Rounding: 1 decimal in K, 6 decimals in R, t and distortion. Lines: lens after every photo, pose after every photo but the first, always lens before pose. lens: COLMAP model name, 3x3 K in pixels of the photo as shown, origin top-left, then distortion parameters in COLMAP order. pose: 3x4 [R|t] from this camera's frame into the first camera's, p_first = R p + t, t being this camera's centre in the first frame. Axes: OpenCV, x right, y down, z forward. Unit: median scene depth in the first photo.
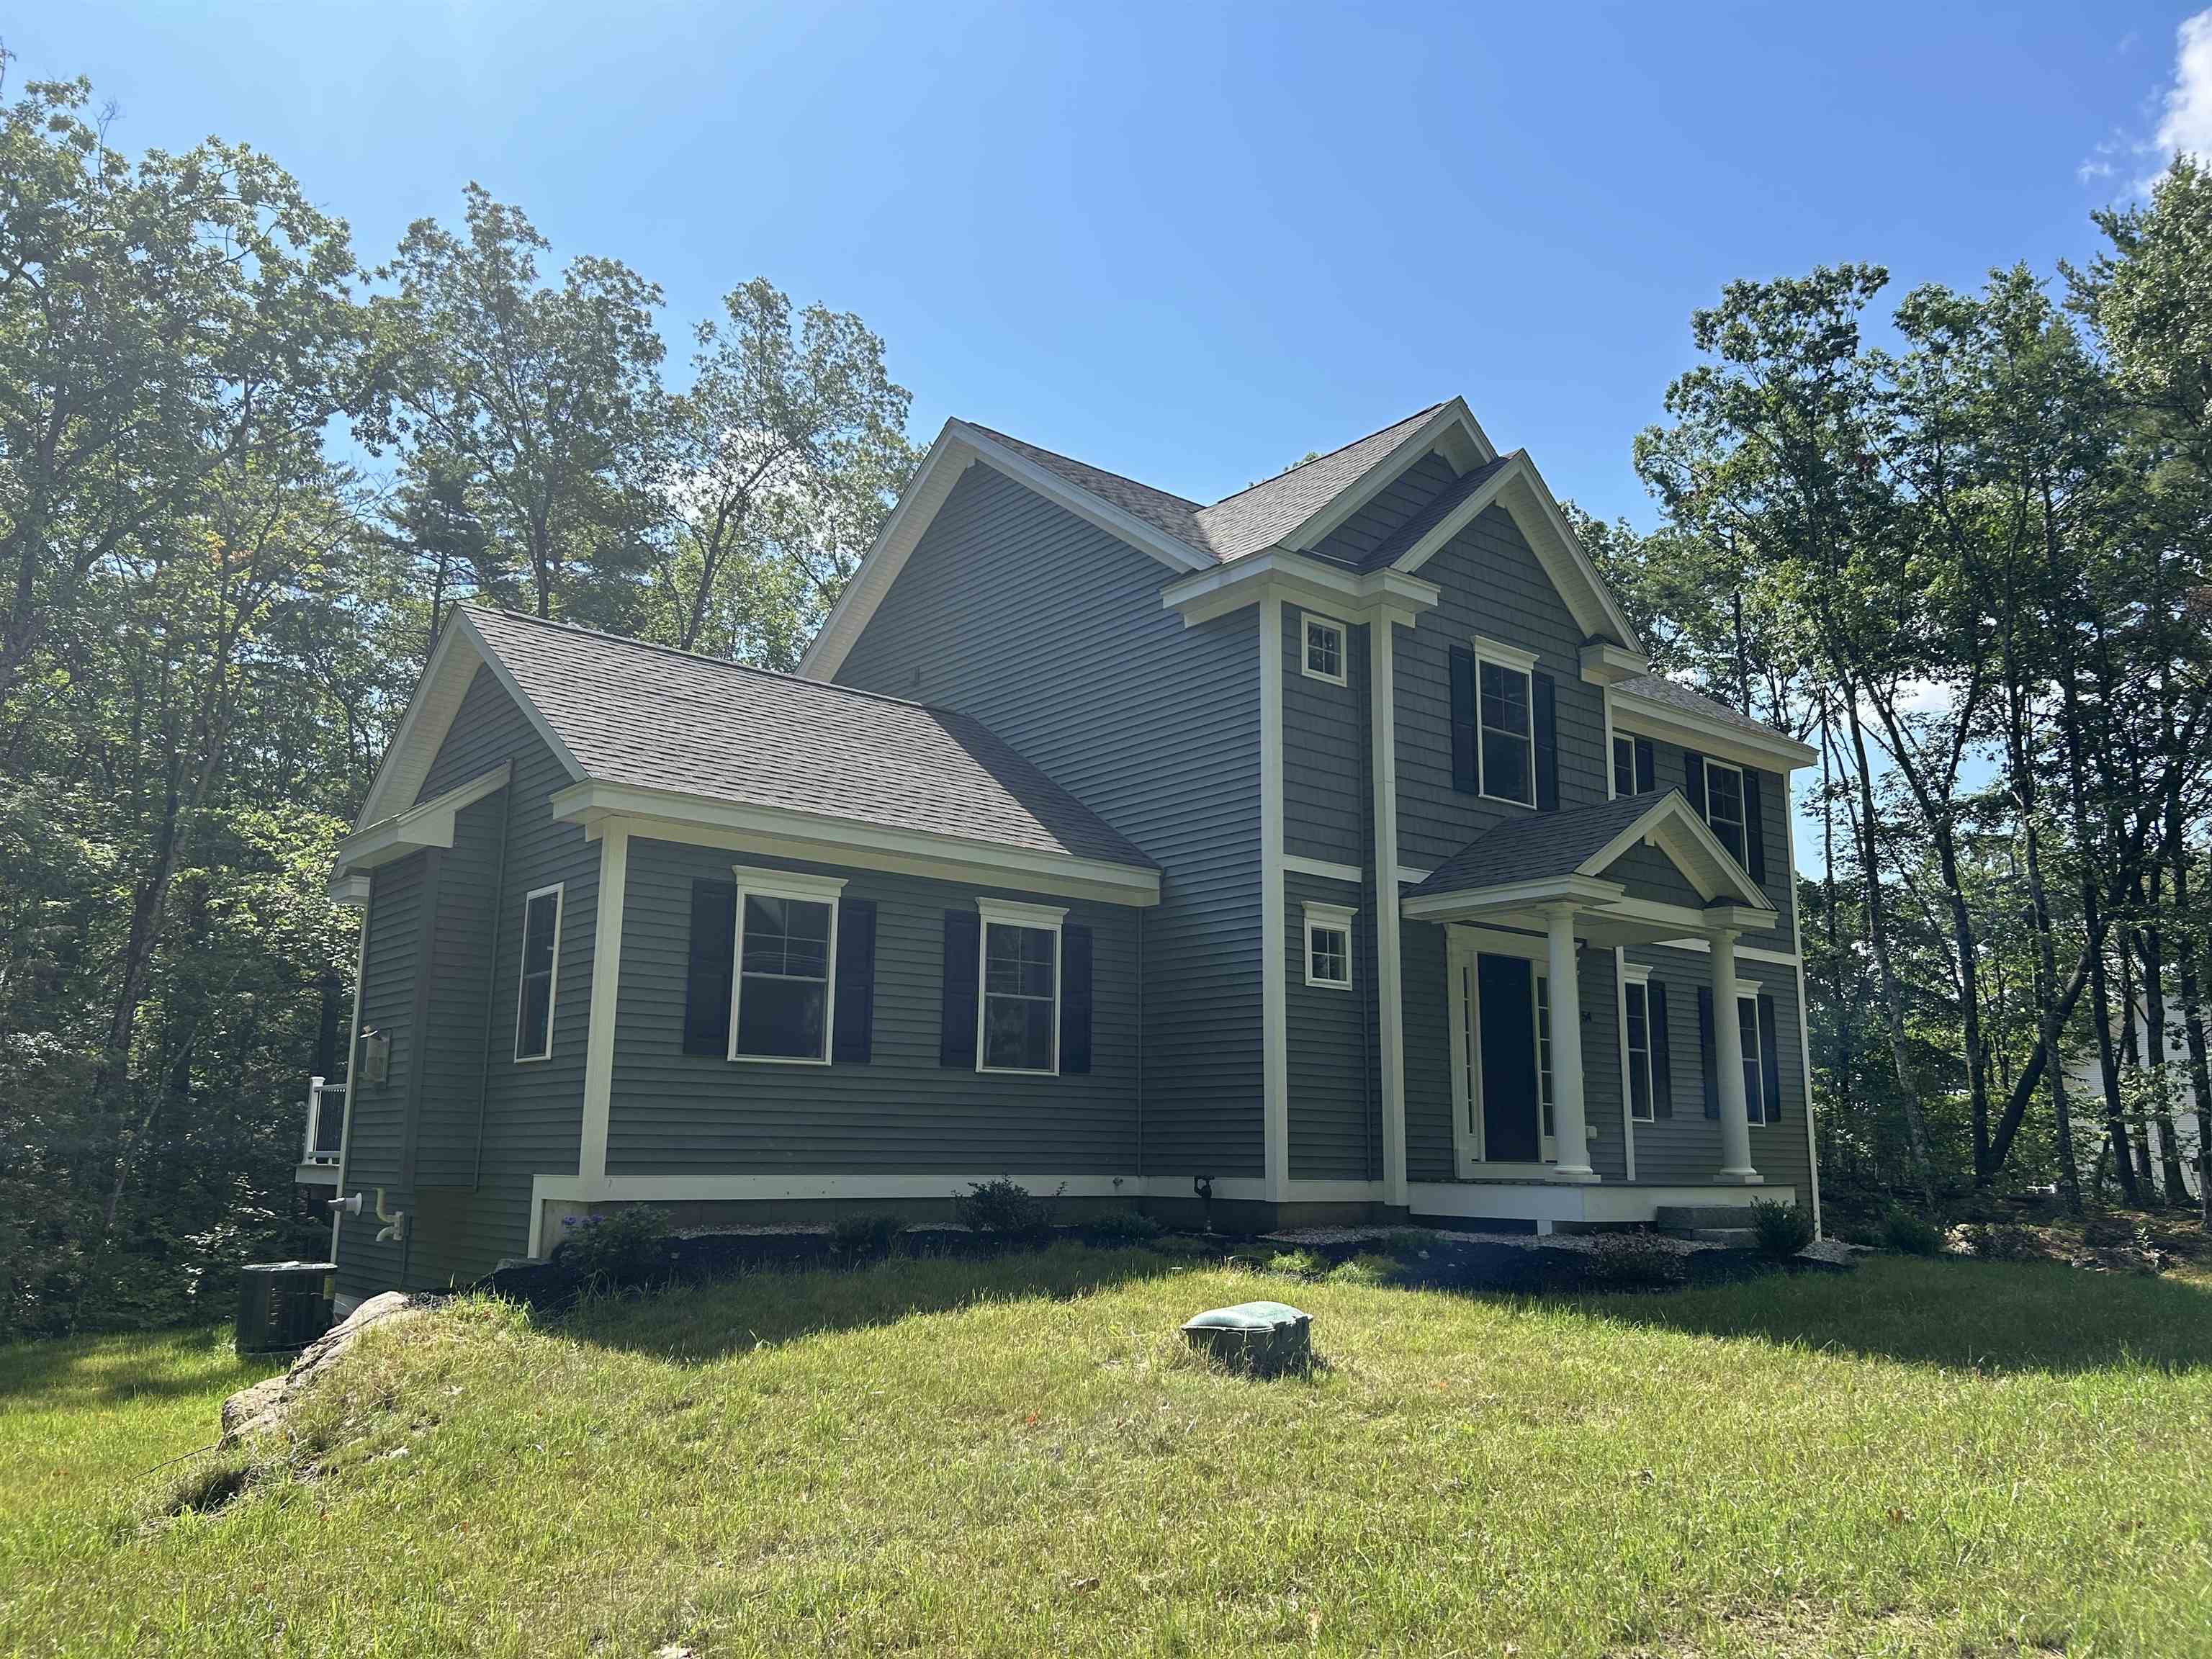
lens RADIAL K [[1662.9, 0, 1098.4], [0, 1662.9, 826.7], [0, 0, 1]] dist [0.038623, -0.015413]
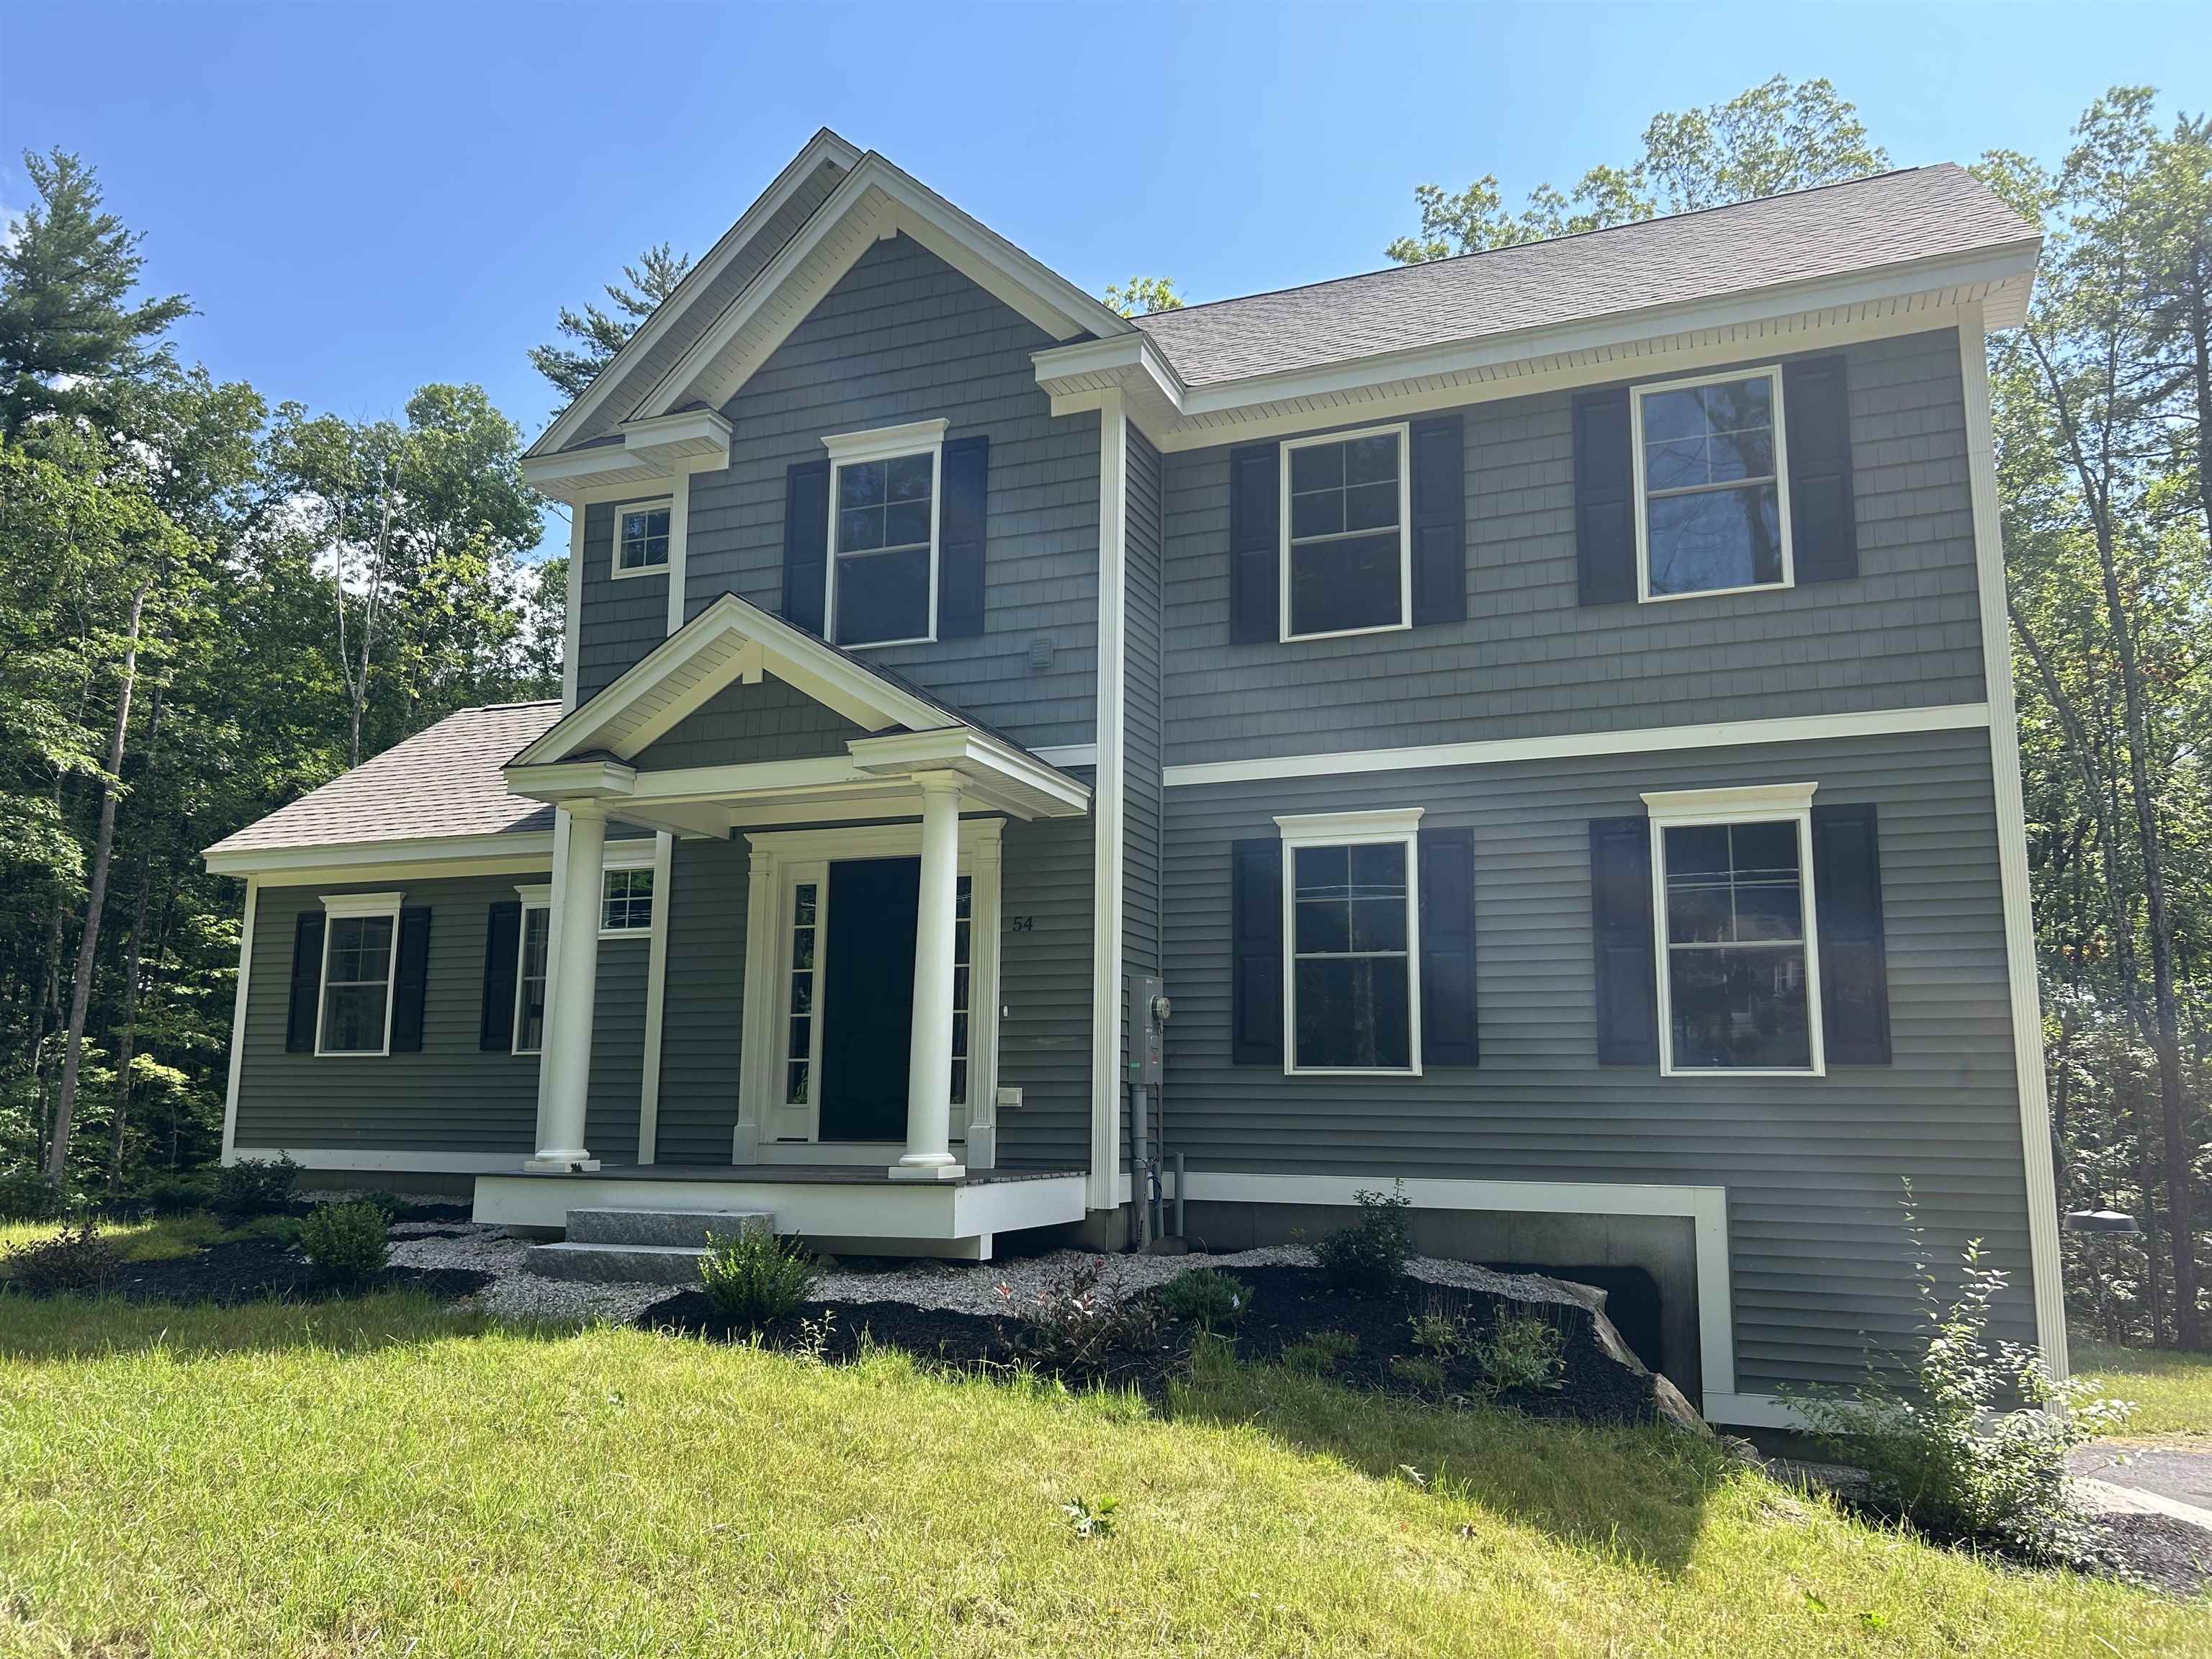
lens RADIAL K [[1662.9, 0, 1113.6], [0, 1662.9, 830.0], [0, 0, 1]] dist [0.038623, -0.015413]
pose [[0.485455, -0.154461, -0.860509, 0.951650], [0.172264, 0.981873, -0.079064, 0.145906], [0.857122, -0.109852, 0.503263, 0.755269]]
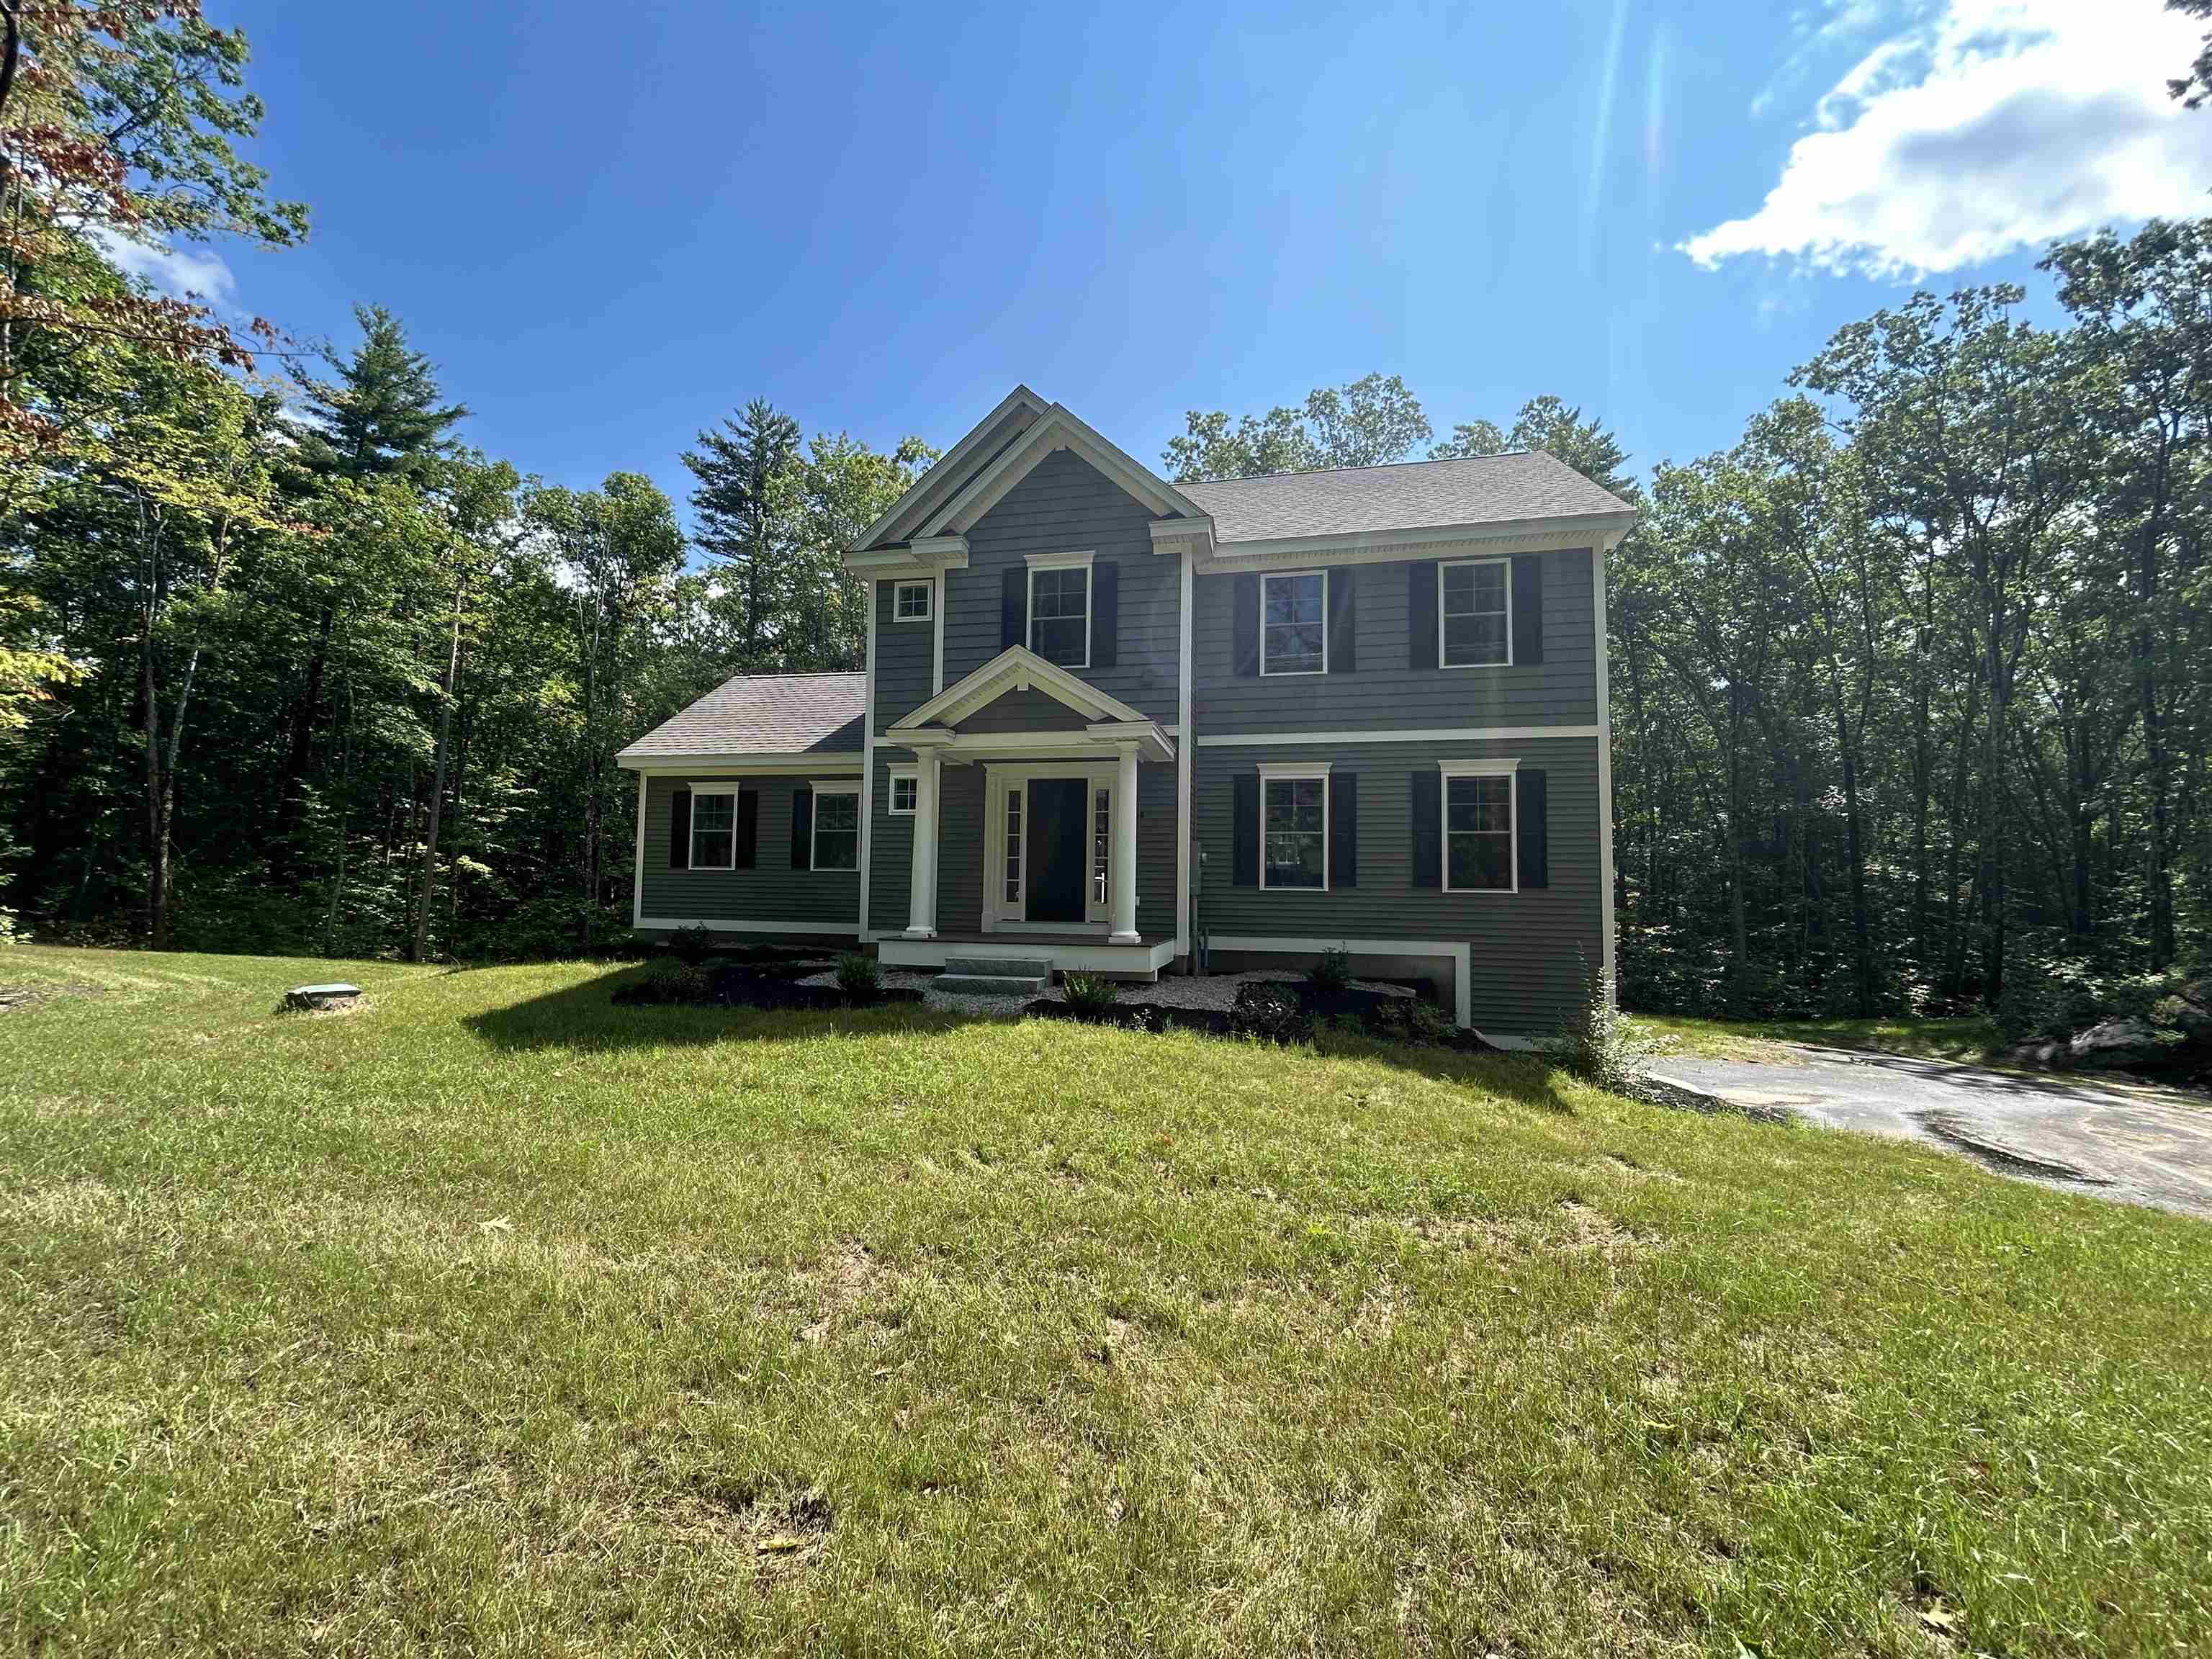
lens RADIAL K [[891.2, 0, 1100.9], [0, 891.2, 819.5], [0, 0, 1]] dist [-0.002602, 0.002120]
pose [[0.625728, -0.063861, -0.777423, 0.886106], [0.150007, 0.987892, 0.039588, 0.091210], [0.765482, -0.141390, 0.627731, 0.571098]]
